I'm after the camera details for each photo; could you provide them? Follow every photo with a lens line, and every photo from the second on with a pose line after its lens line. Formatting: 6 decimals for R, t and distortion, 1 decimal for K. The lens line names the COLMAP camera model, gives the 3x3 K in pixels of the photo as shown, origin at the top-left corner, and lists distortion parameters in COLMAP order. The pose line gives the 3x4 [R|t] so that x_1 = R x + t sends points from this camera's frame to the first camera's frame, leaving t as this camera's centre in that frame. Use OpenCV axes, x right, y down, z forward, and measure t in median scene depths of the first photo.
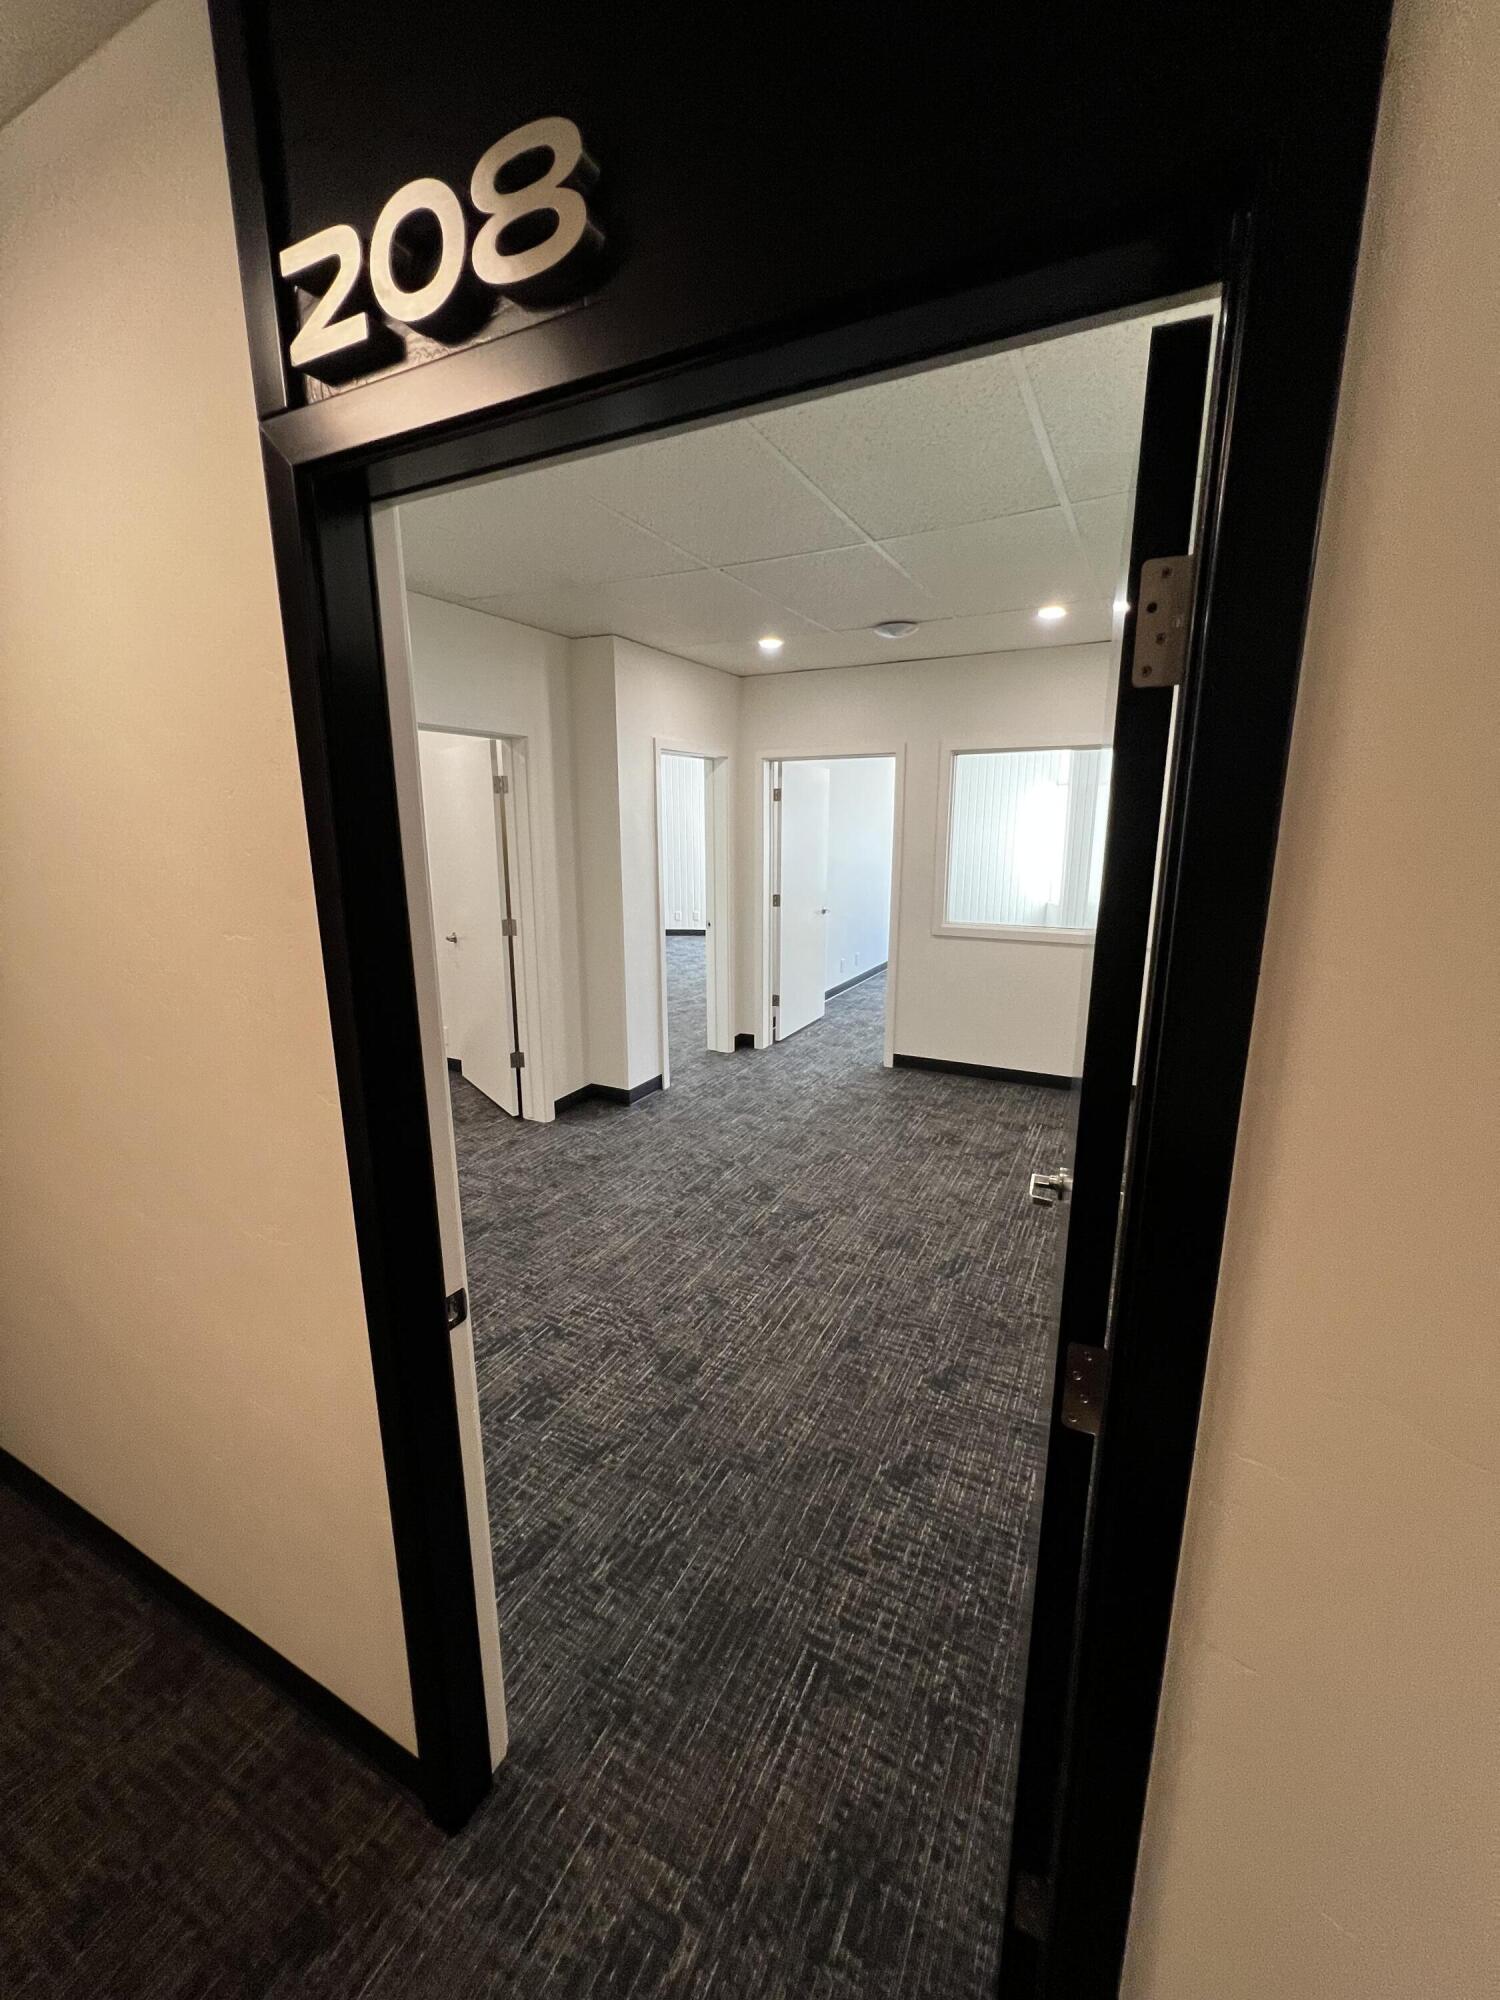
lens RADIAL K [[800.7, 0, 751.2], [0, 800.7, 998.5], [0, 0, 1]] dist [-0.011665, 0.000262]
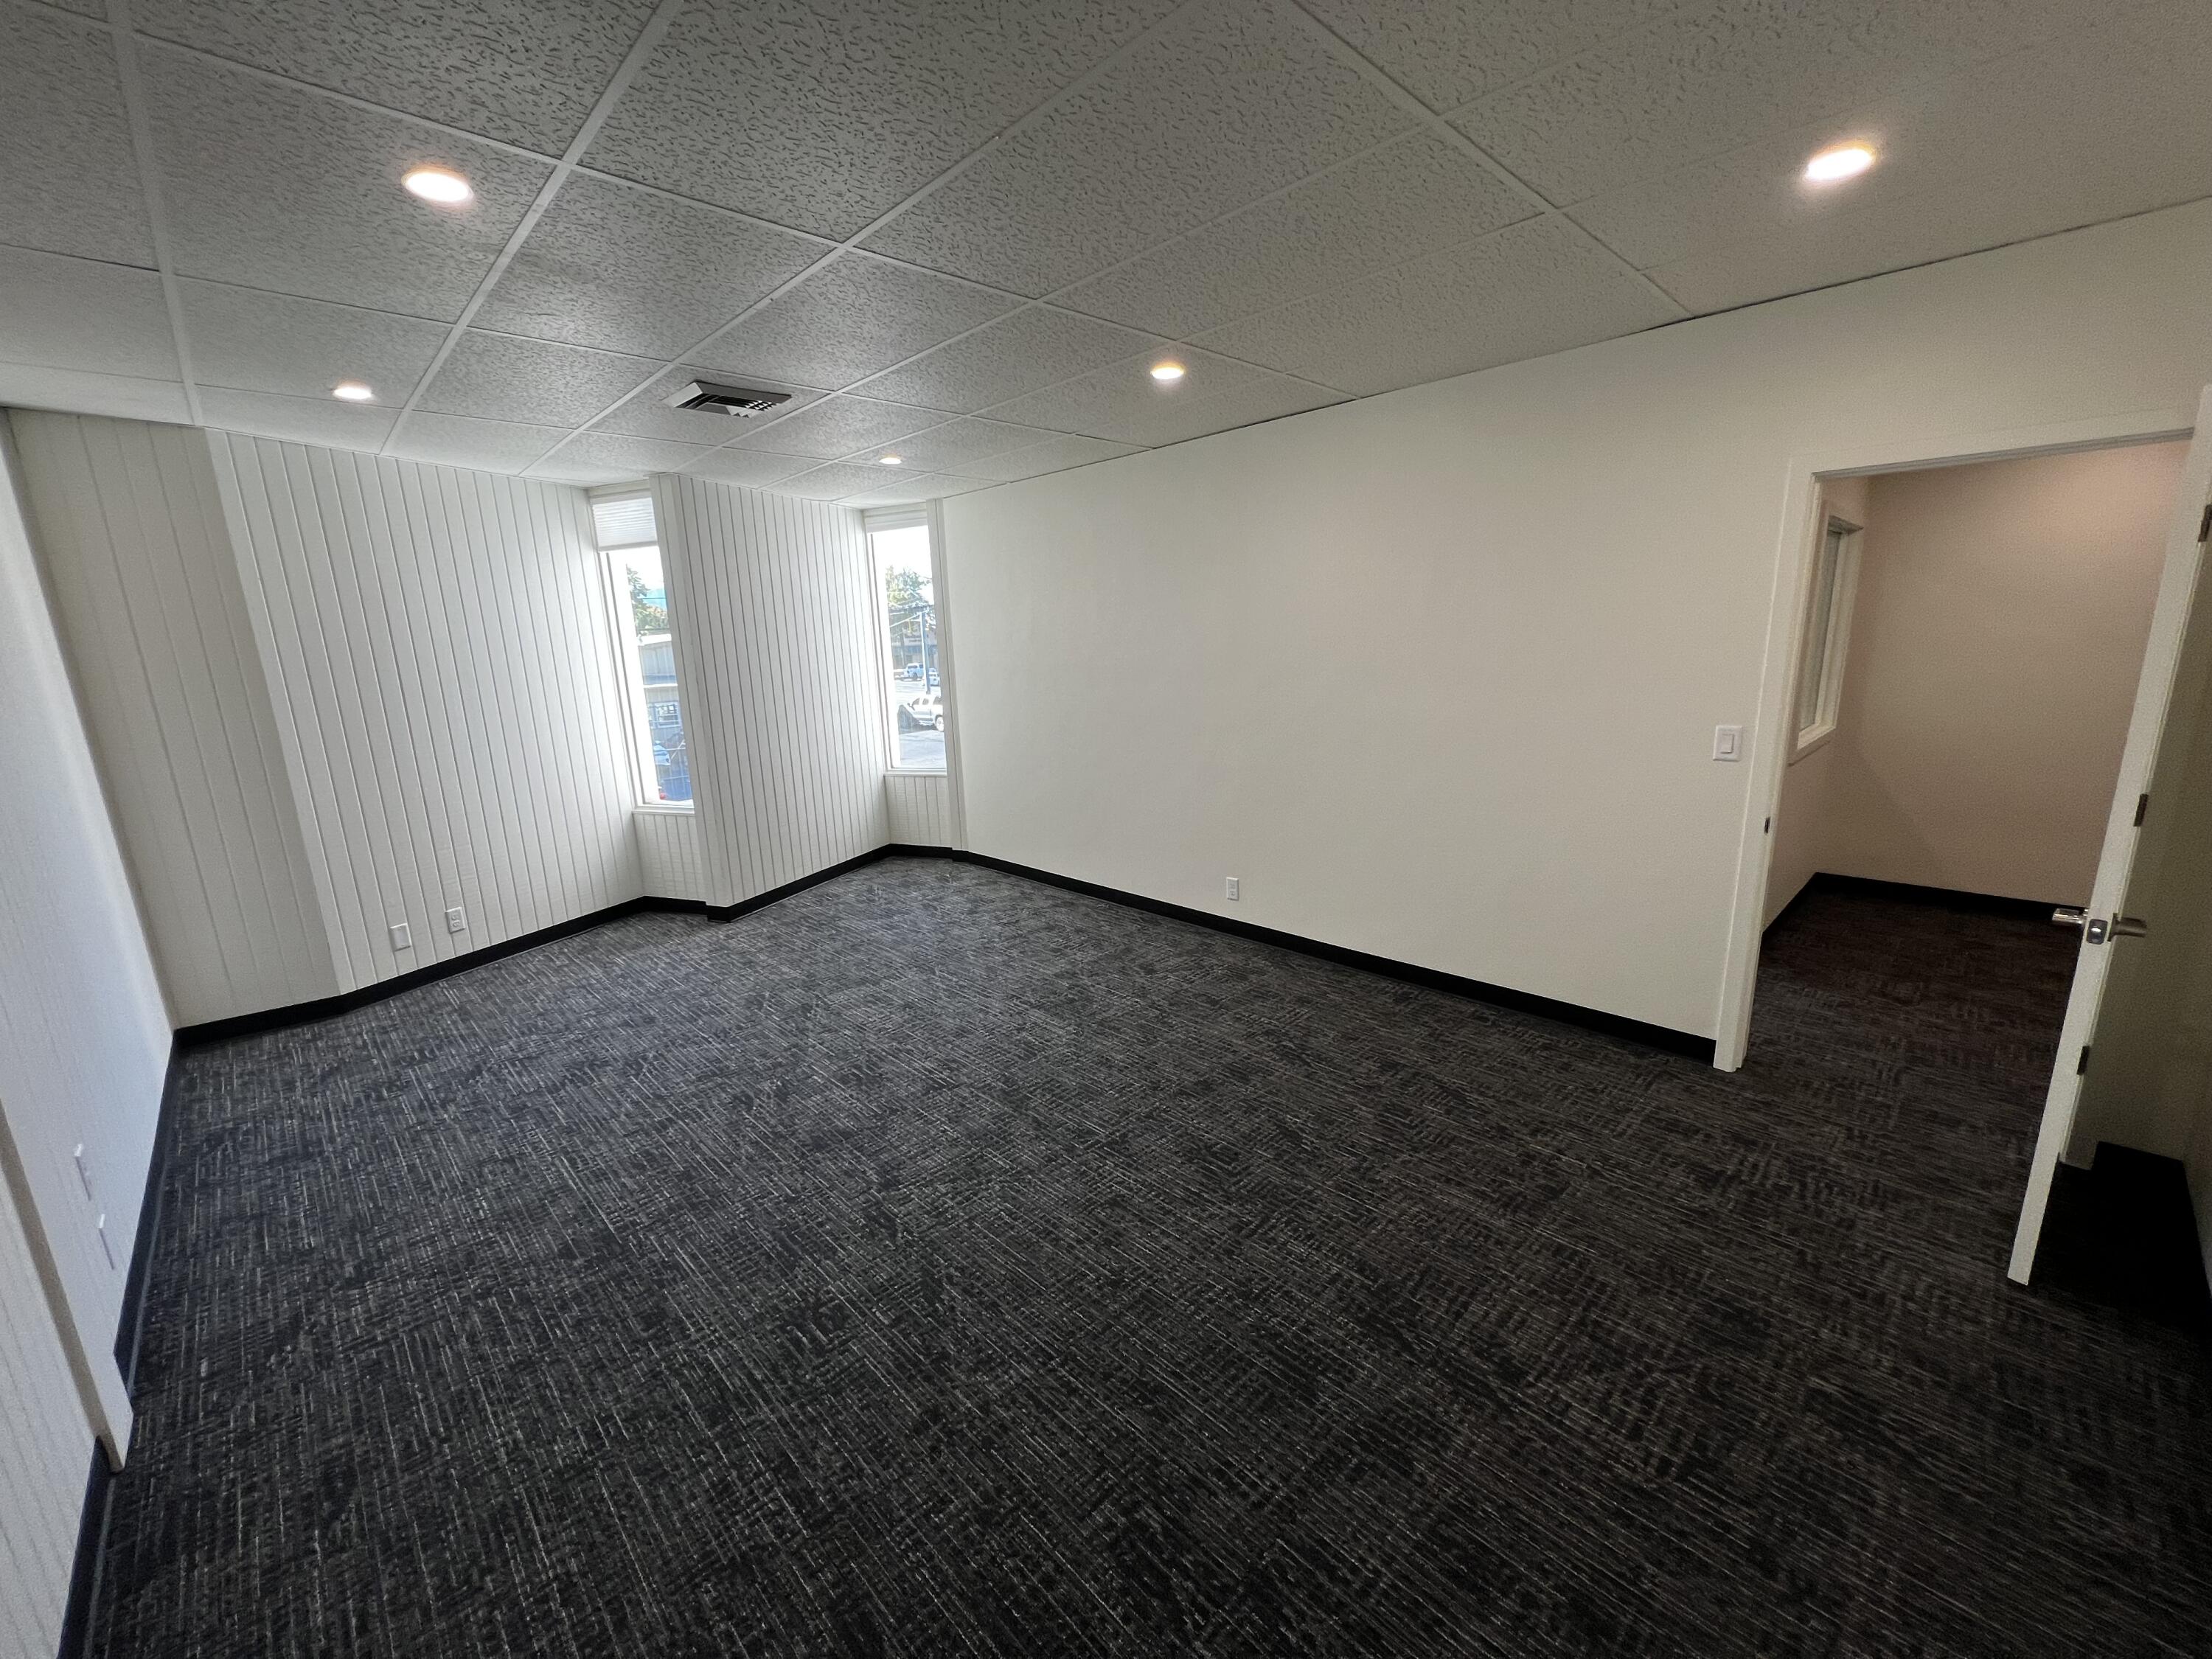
lens RADIAL K [[885.5, 0, 1113.0], [0, 885.5, 828.4], [0, 0, 1]] dist [-0.011665, 0.000262]
pose [[0.319386, -0.213128, 0.923347, -0.853189], [0.234179, 0.961910, 0.141027, -0.328398], [-0.918234, 0.171186, 0.357131, 1.482973]]
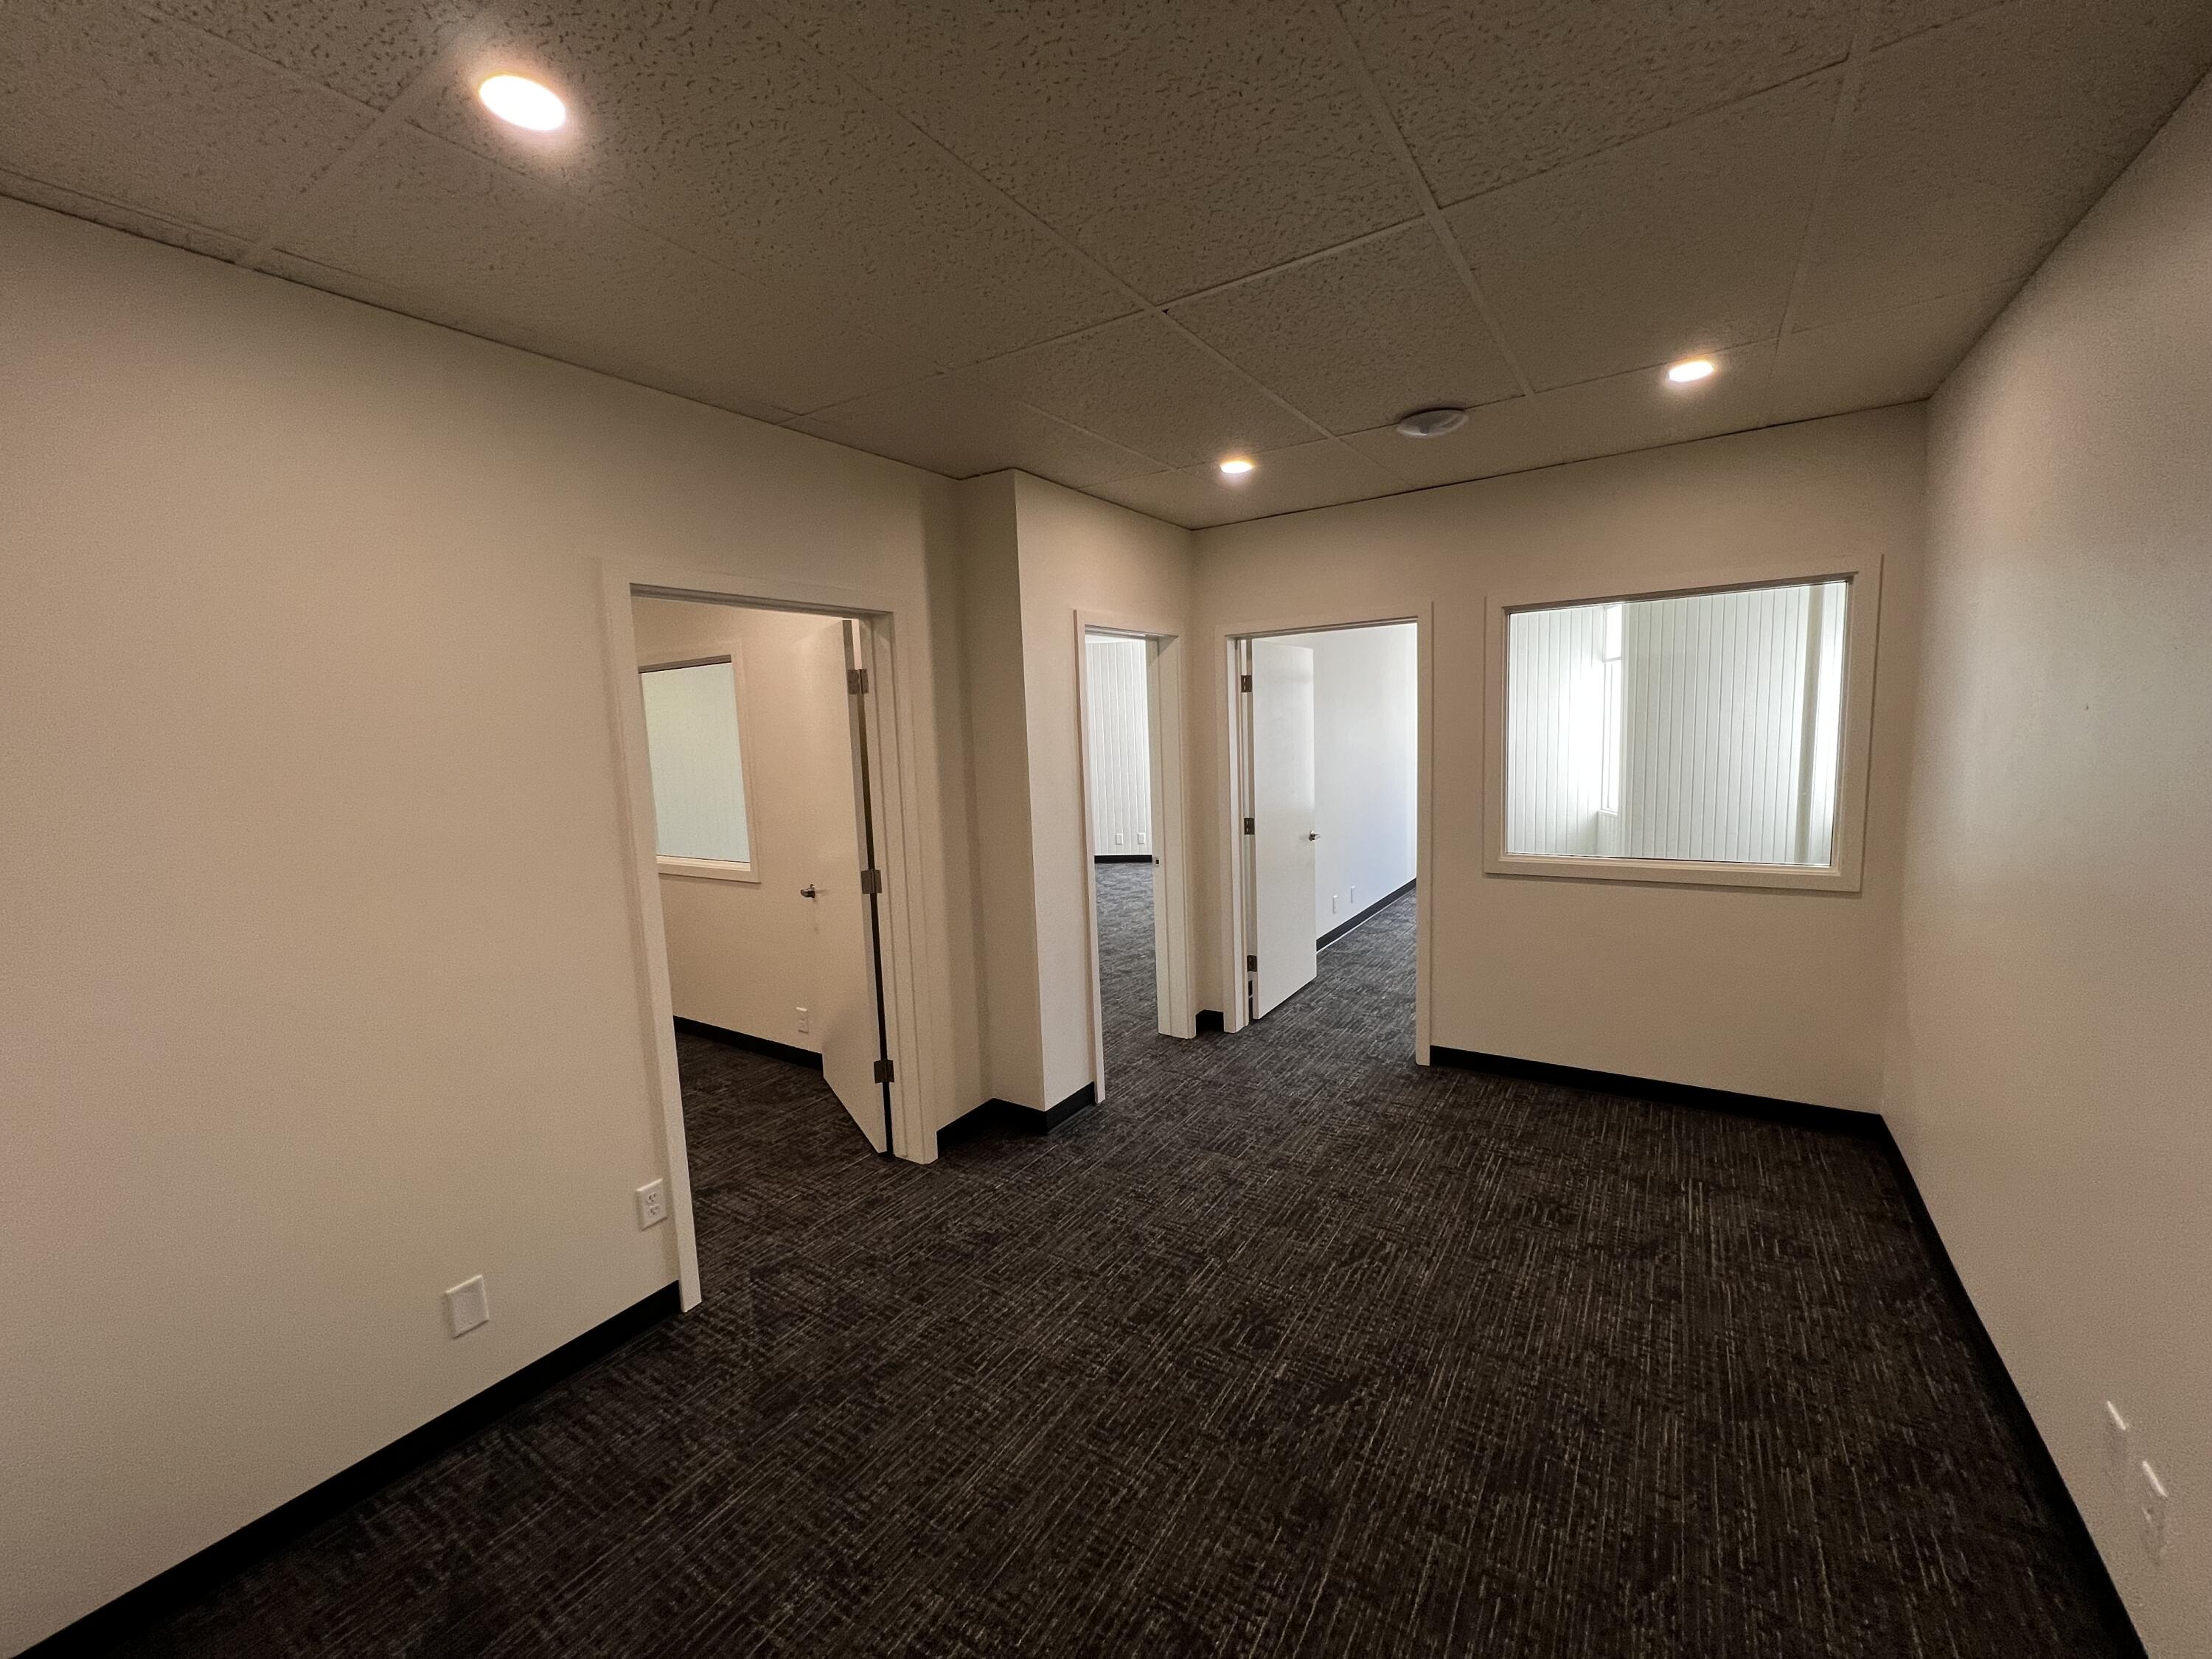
lens RADIAL K [[885.5, 0, 1110.9], [0, 885.5, 832.7], [0, 0, 1]] dist [-0.011665, 0.000262]
pose [[0.994181, -0.026482, -0.104415, -0.012183], [0.016085, 0.994939, -0.099182, -0.049806], [0.106513, 0.096925, 0.989576, 0.245995]]
